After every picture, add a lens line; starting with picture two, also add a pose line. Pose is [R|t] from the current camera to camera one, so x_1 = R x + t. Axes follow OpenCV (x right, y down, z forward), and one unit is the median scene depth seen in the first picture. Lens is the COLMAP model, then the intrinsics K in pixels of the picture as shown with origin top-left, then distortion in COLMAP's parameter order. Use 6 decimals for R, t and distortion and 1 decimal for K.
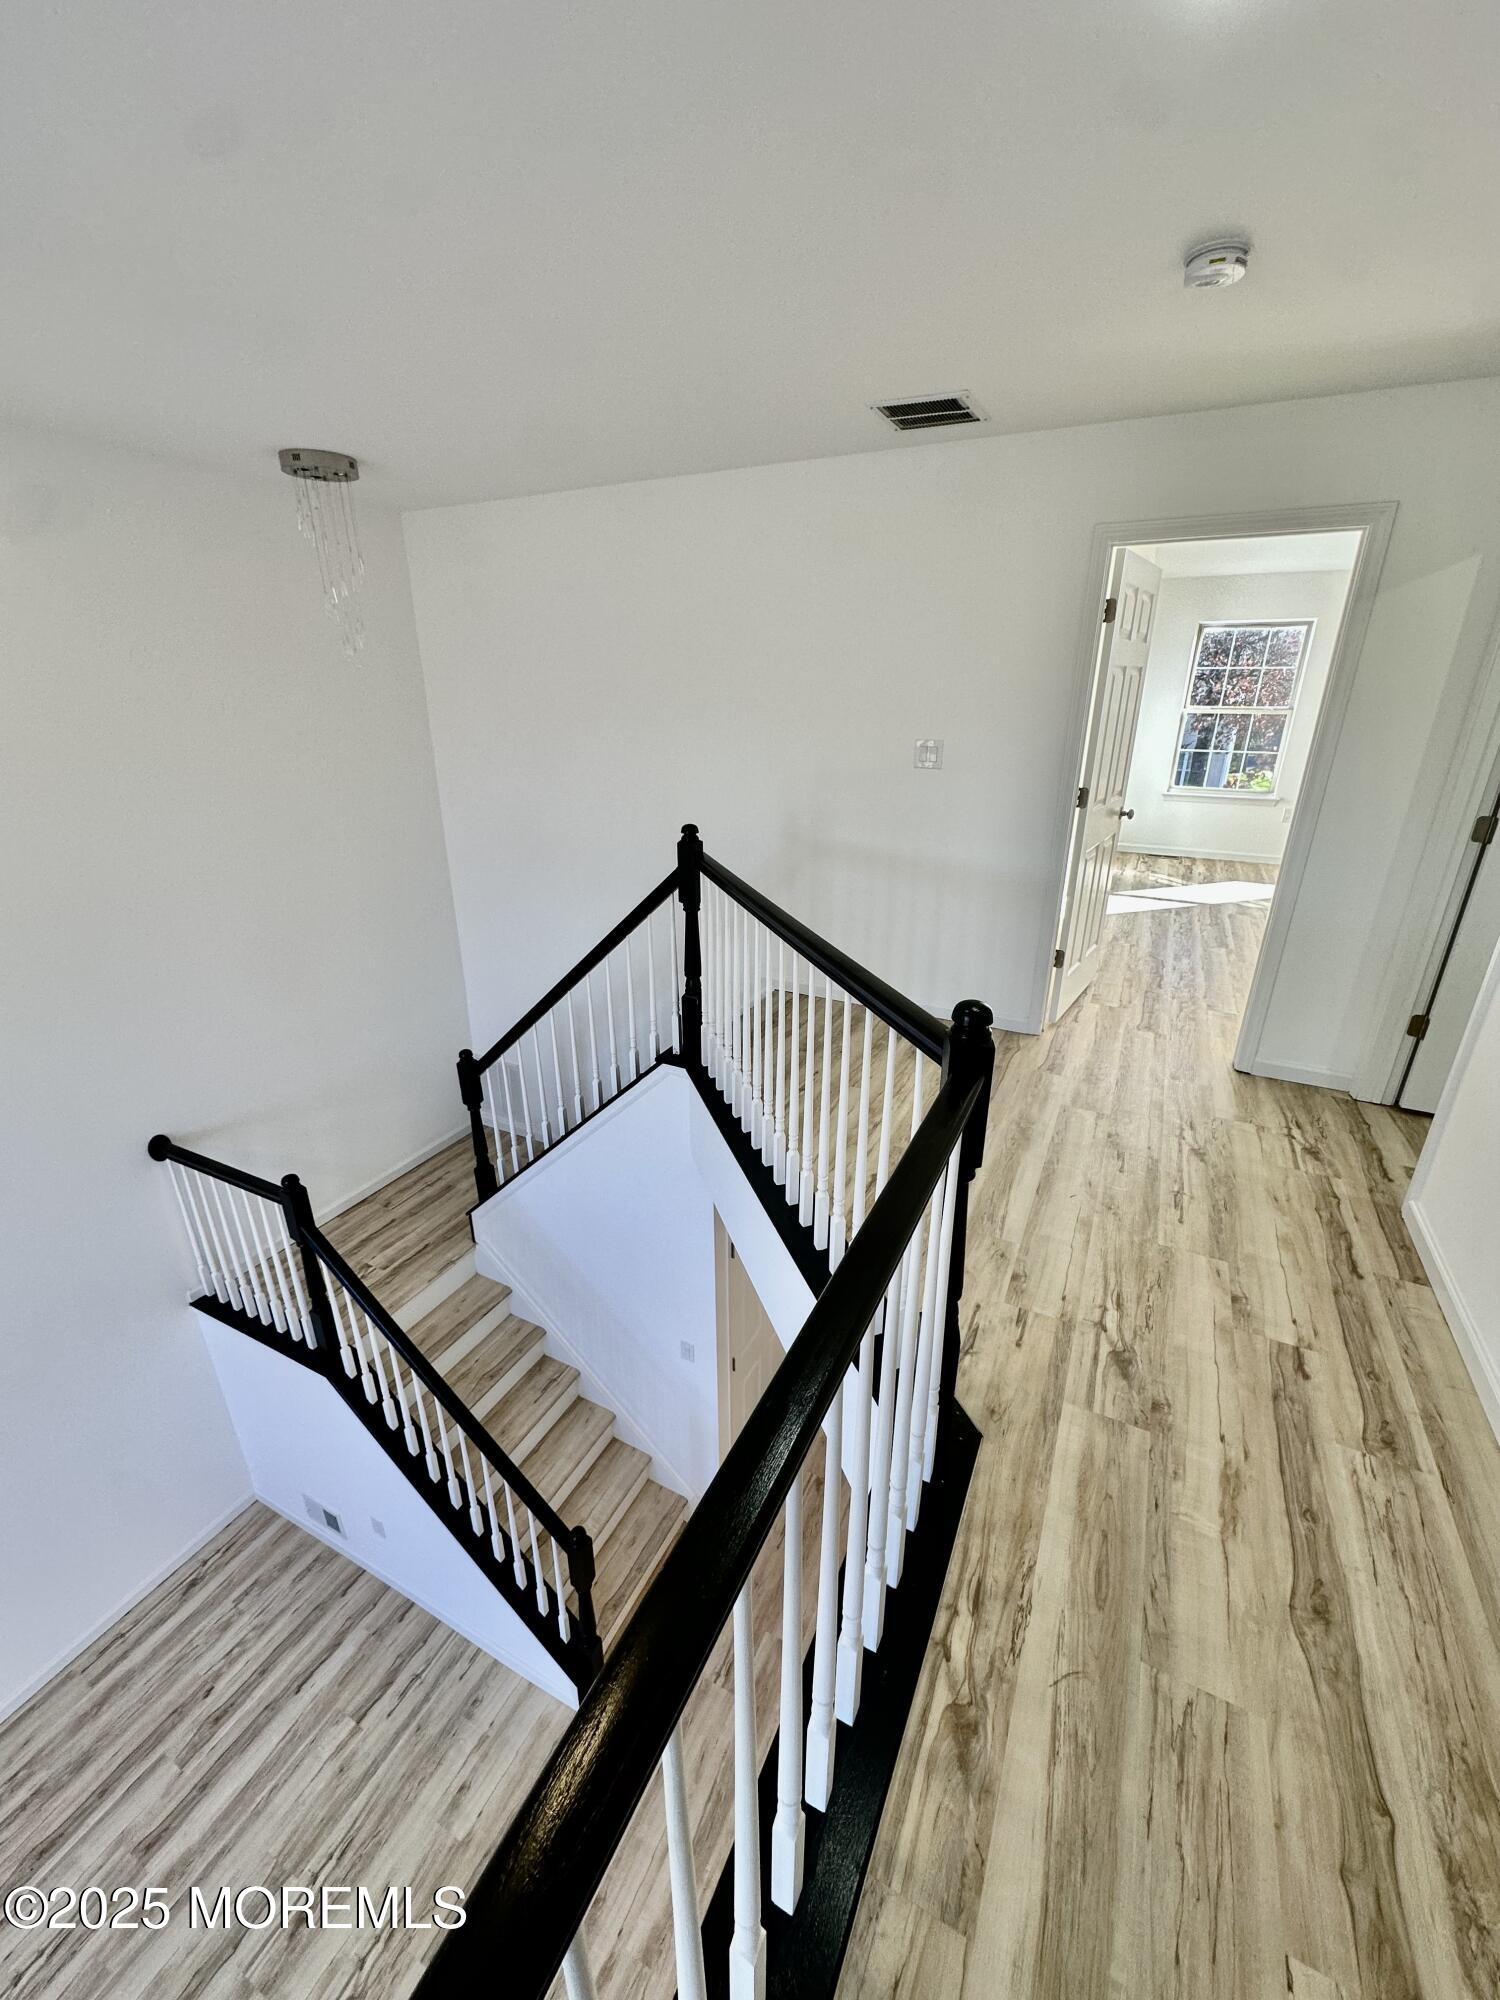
lens RADIAL K [[797.0, 0, 759.1], [0, 797.0, 994.2], [0, 0, 1]] dist [-0.002850, 0.000857]
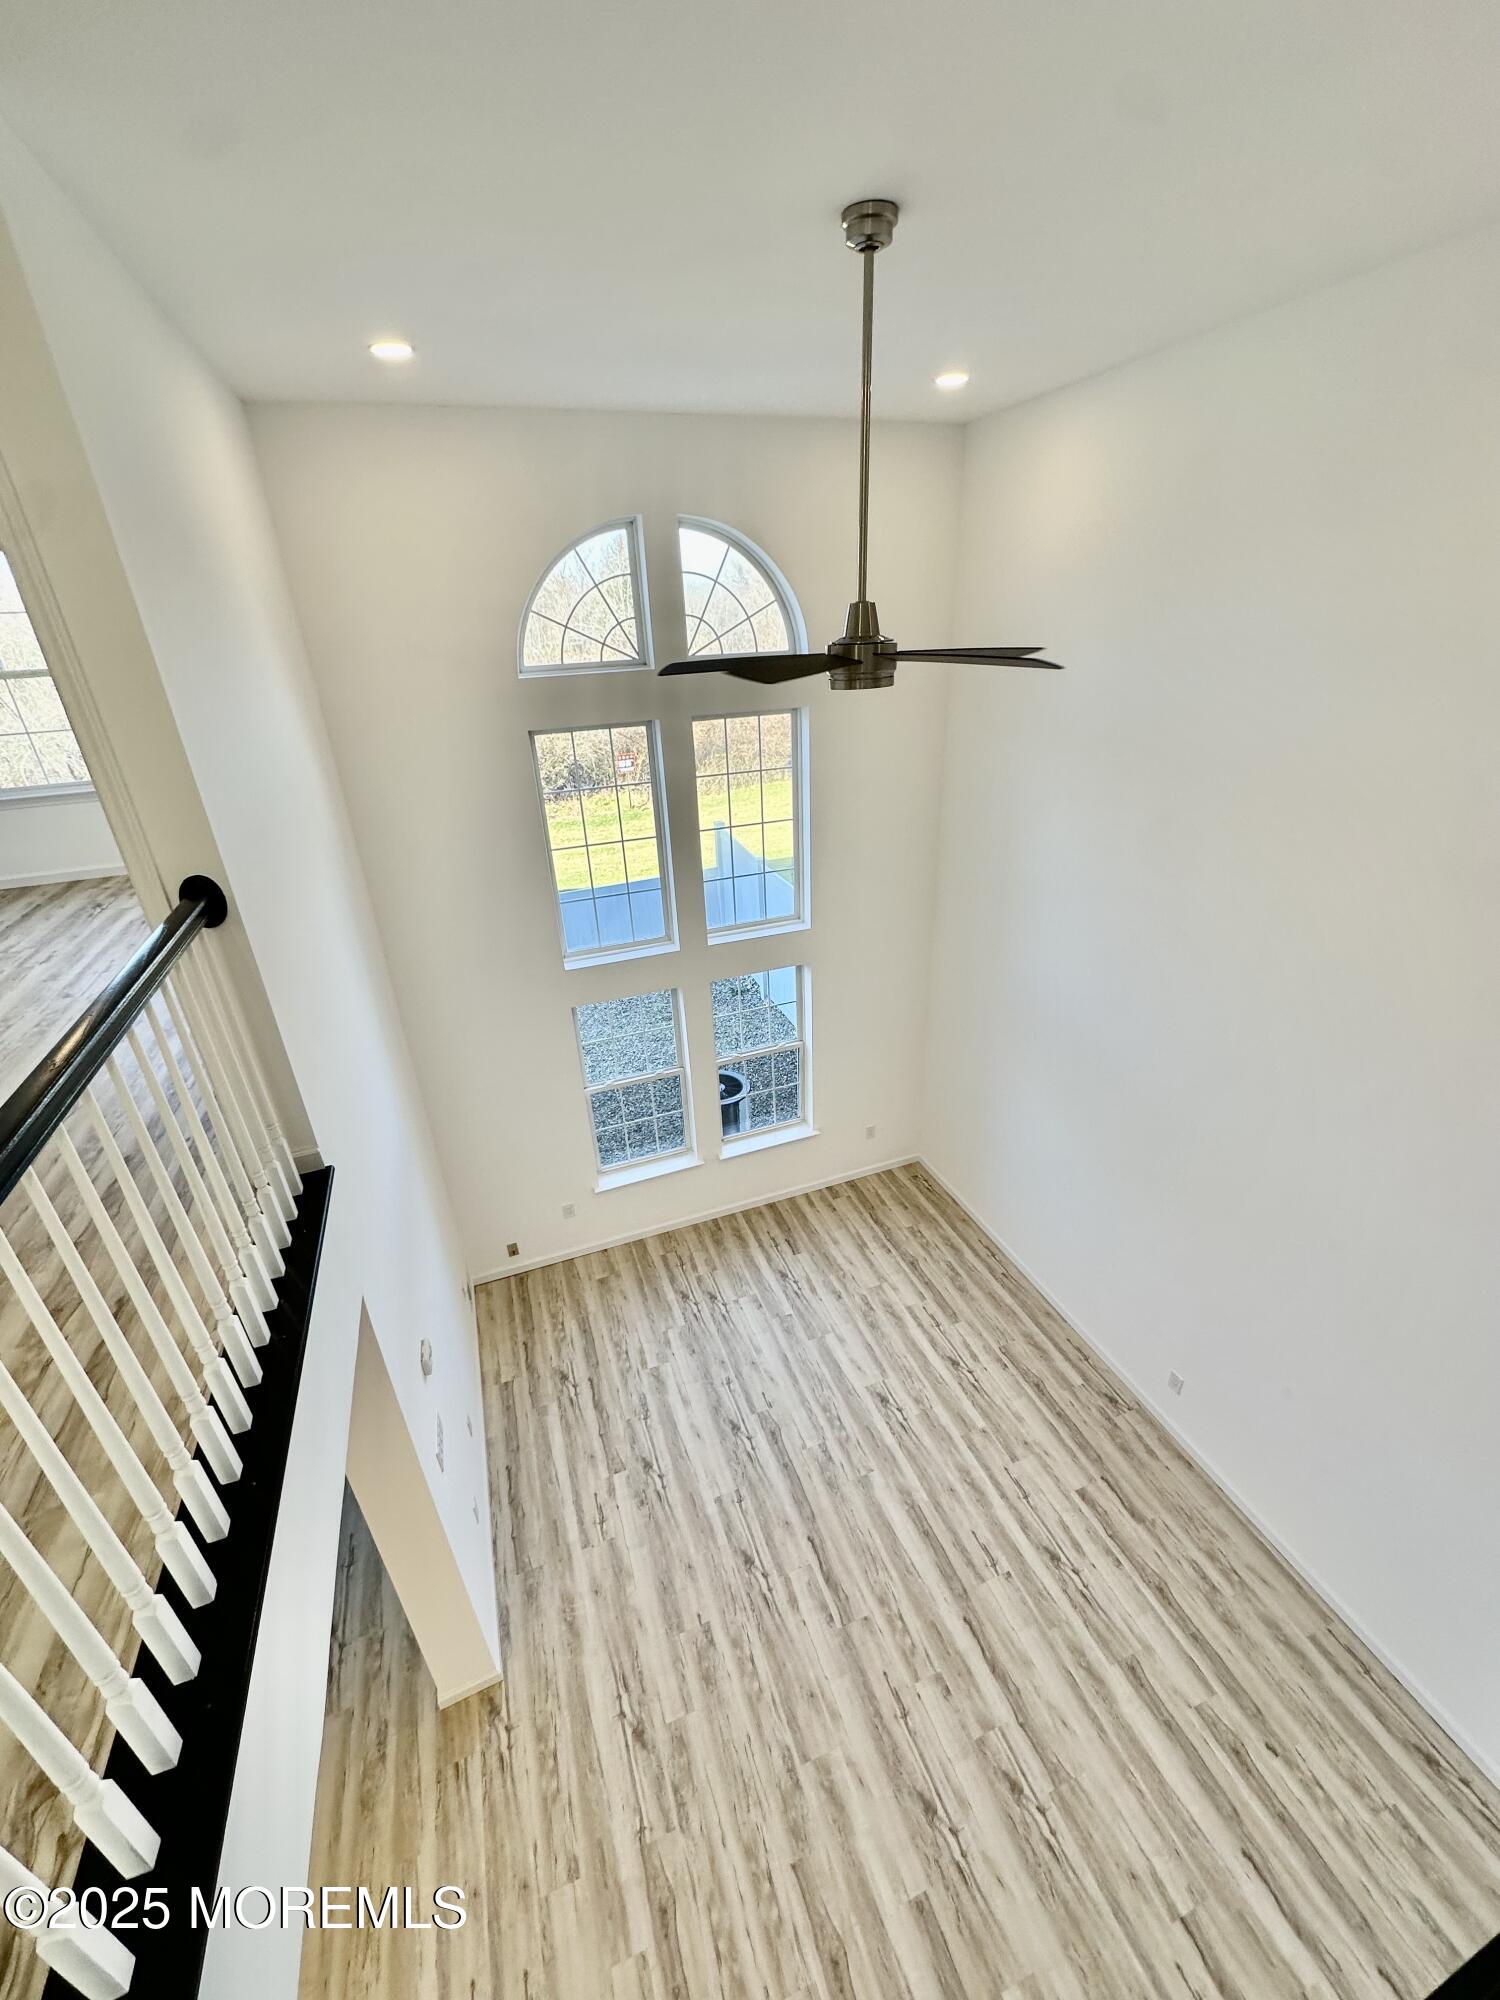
lens RADIAL K [[797.0, 0, 748.4], [0, 797.0, 993.2], [0, 0, 1]] dist [-0.002850, 0.000857]
pose [[-0.685258, 0.341268, -0.643395, -0.005402], [-0.223877, 0.741942, 0.631982, -0.193377], [0.693037, 0.577112, -0.432019, 0.510752]]
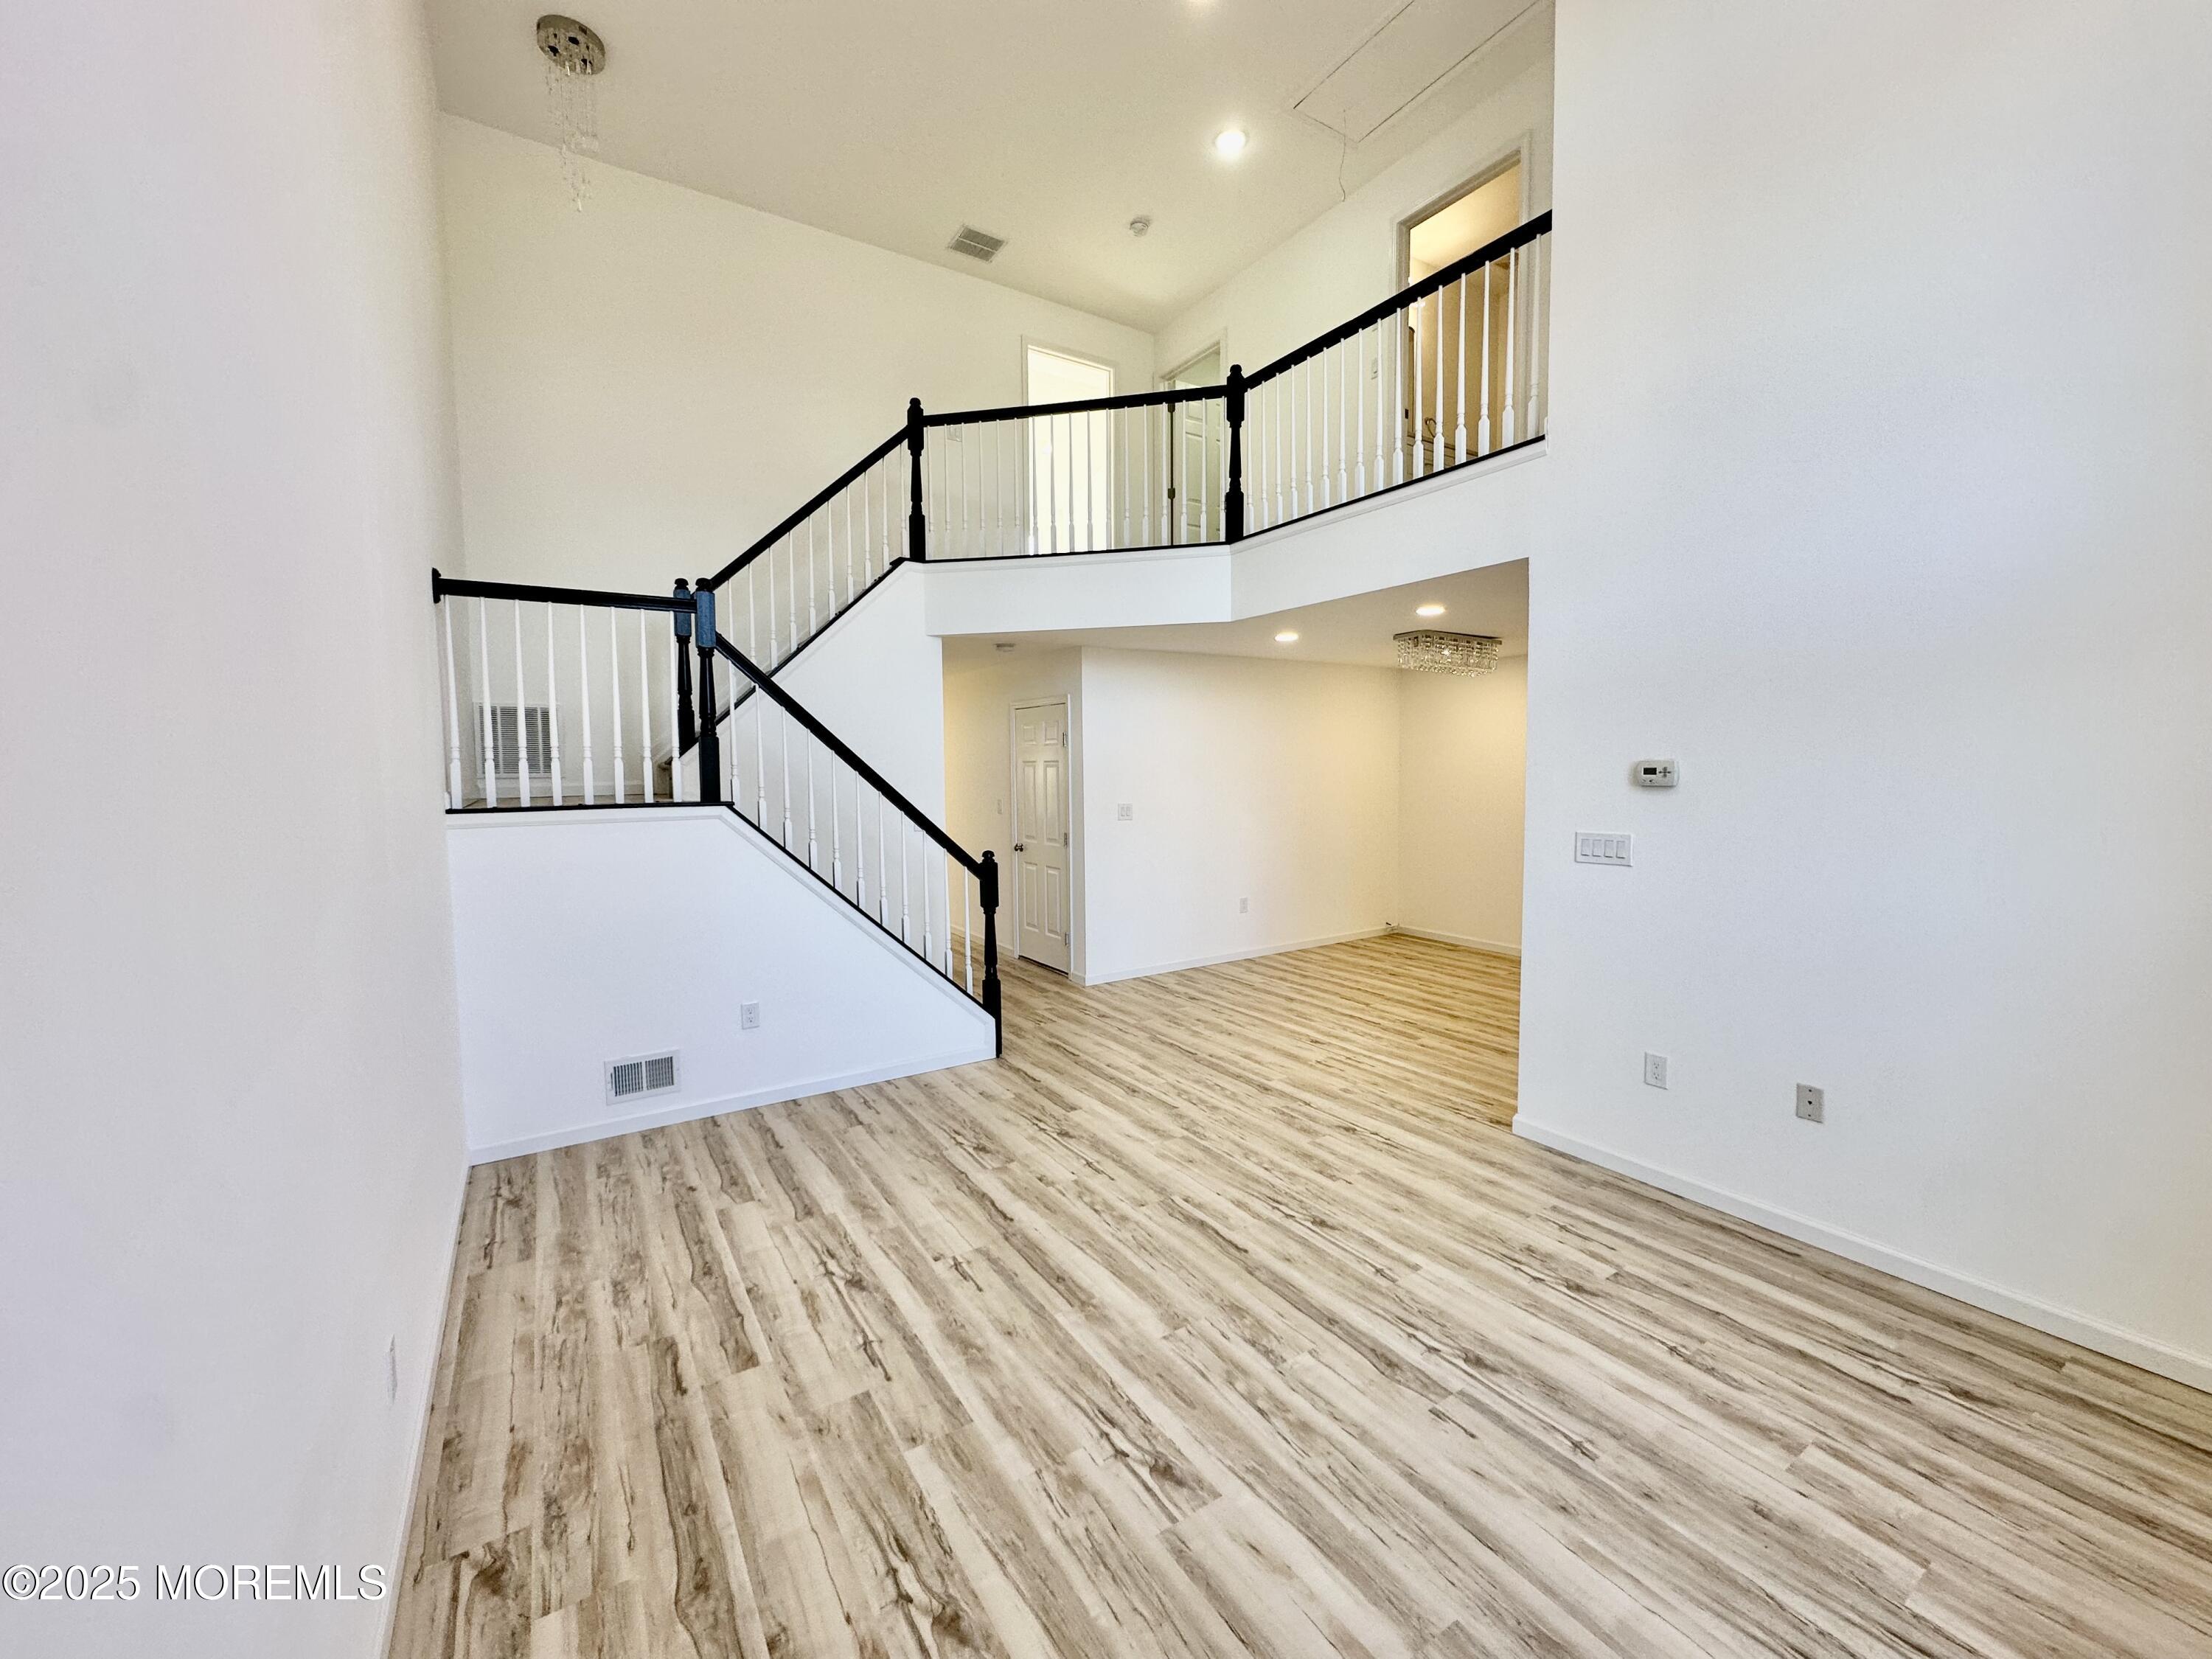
lens RADIAL K [[881.5, 0, 1101.4], [0, 881.5, 820.3], [0, 0, 1]] dist [-0.002850, 0.000857]
pose [[0.512688, -0.059689, 0.856498, -1.280328], [0.320892, 0.938607, -0.126671, 0.809458], [-0.796354, 0.339786, 0.500366, 0.096716]]
